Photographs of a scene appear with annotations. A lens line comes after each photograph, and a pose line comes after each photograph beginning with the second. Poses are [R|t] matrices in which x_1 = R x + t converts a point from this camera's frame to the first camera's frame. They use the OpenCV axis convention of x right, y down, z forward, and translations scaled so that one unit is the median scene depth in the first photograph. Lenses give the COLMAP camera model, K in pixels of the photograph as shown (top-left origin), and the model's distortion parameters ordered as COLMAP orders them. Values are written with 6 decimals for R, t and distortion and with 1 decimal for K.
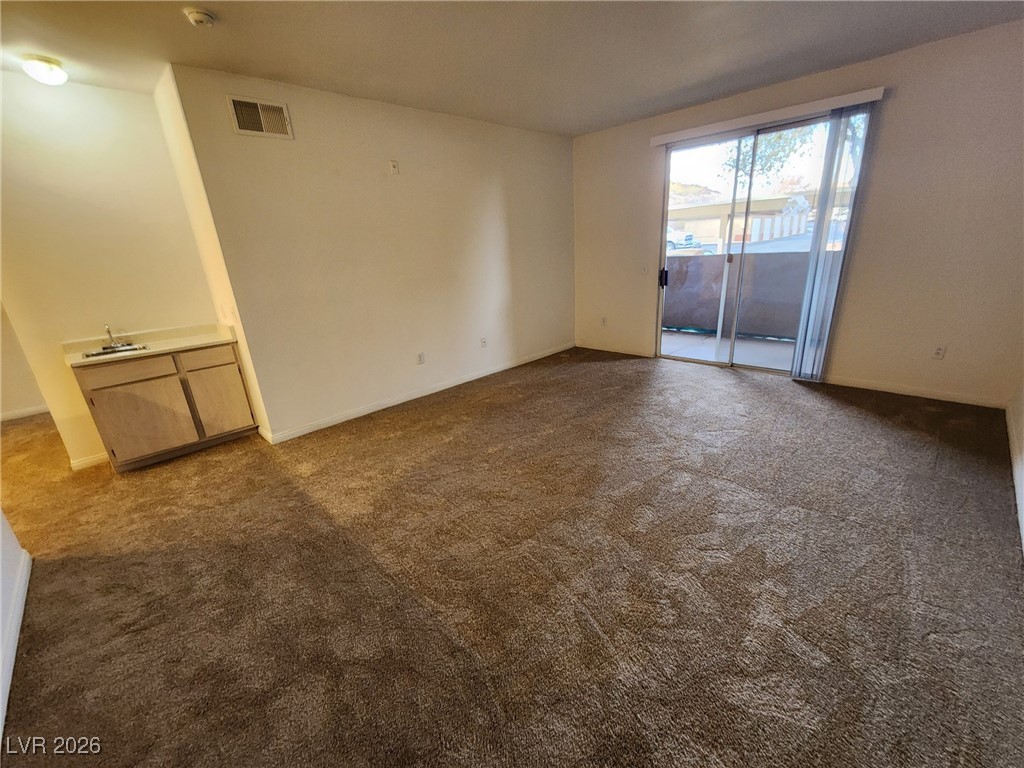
lens RADIAL K [[424.4, 0, 506.2], [0, 424.4, 394.0], [0, 0, 1]] dist [0.001295, 0.000464]
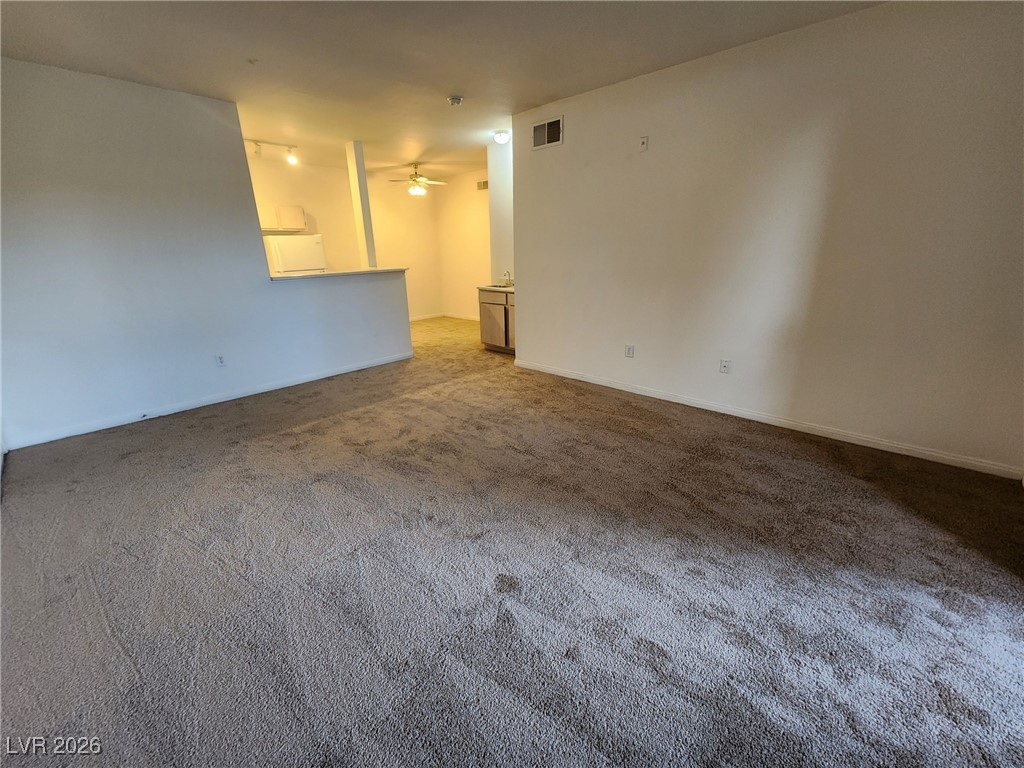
lens RADIAL K [[421.4, 0, 511.6], [0, 421.4, 389.3], [0, 0, 1]] dist [-0.001942, -0.000144]
pose [[0.048190, 0.378997, -0.924142, 0.678374], [-0.306096, 0.886305, 0.347518, -0.254814], [0.950780, 0.266129, 0.158720, 0.633250]]
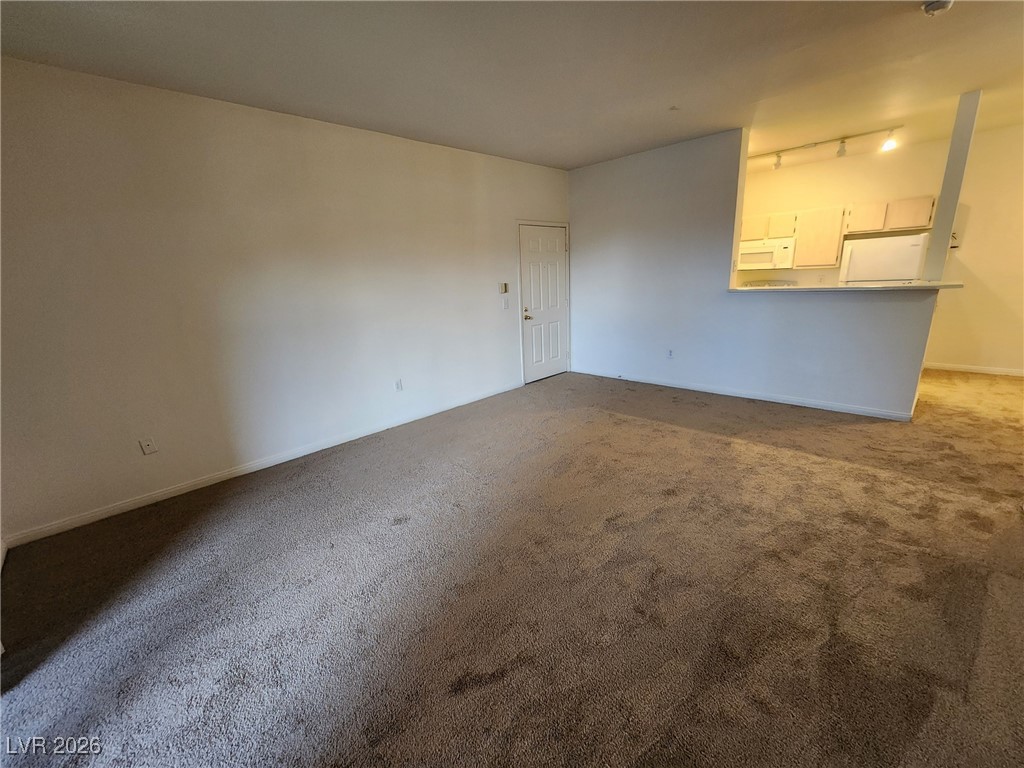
lens RADIAL K [[421.4, 0, 511.6], [0, 421.4, 389.3], [0, 0, 1]] dist [-0.001942, -0.000144]
pose [[-0.993129, 0.116701, 0.008741, 0.191465], [0.101353, 0.820366, 0.562785, -0.403592], [0.058507, 0.559804, -0.826557, 1.136433]]
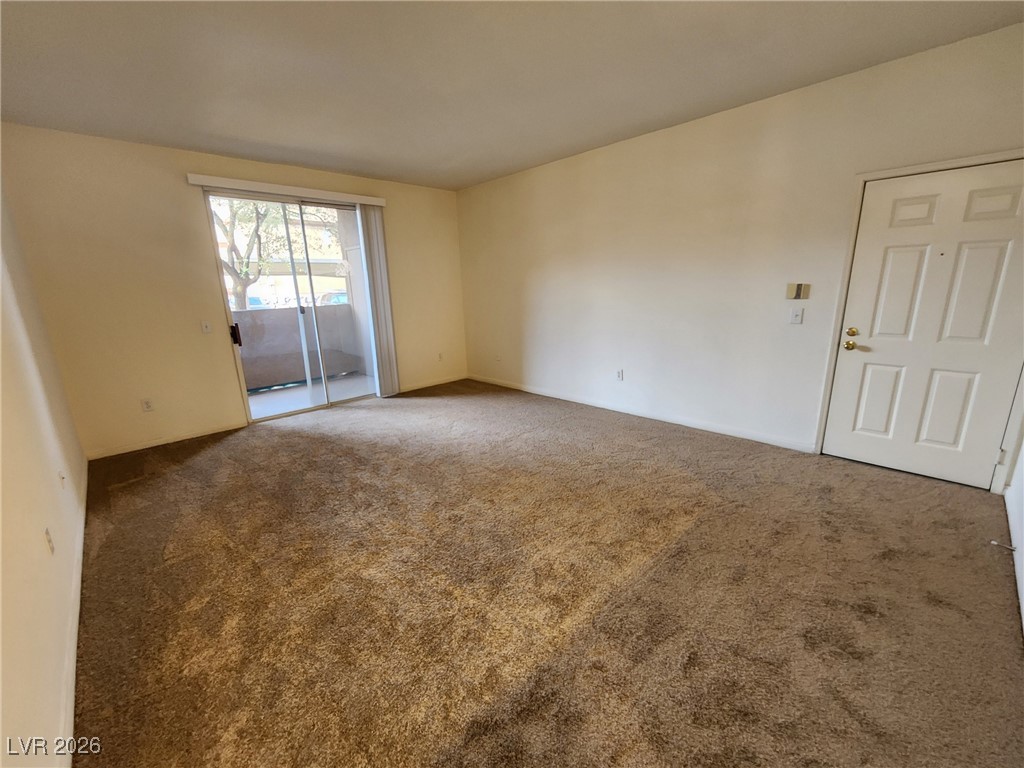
lens RADIAL K [[421.4, 0, 511.6], [0, 421.4, 389.3], [0, 0, 1]] dist [-0.001942, -0.000144]
pose [[-0.000288, -0.179640, 0.983732, -0.568817], [0.353979, 0.920021, 0.168110, -0.129491], [-0.935253, 0.348269, 0.063324, 0.513279]]
